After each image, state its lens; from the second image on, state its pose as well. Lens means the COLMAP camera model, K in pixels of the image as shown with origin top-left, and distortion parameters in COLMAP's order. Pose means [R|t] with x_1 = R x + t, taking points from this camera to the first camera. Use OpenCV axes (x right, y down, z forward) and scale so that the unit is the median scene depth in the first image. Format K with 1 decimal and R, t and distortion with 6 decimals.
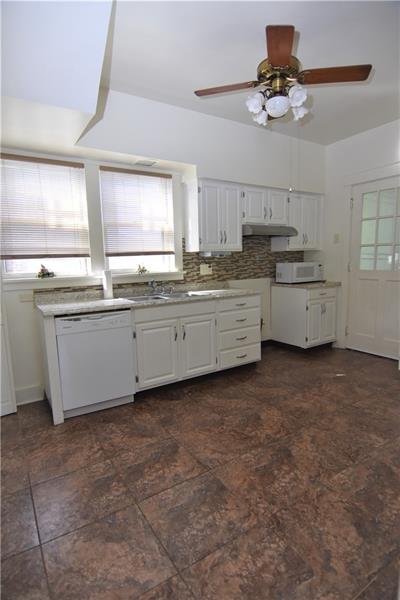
lens RADIAL K [[318.0, 0, 200.0], [0, 318.0, 300.0], [0, 0, 1]] dist [0.001880, -0.012755]
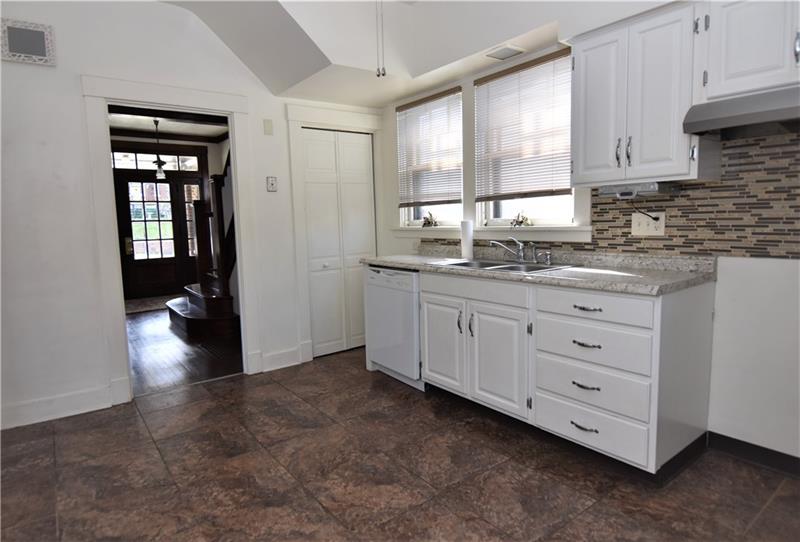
lens RADIAL K [[463.3, 0, 400.0], [0, 463.3, 271.0], [0, 0, 1]] dist [-0.001501, -0.014493]
pose [[0.076838, 0.136385, -0.987671, 0.809075], [-0.098928, 0.986755, 0.128562, -0.102650], [0.992124, 0.087830, 0.089312, 0.769733]]
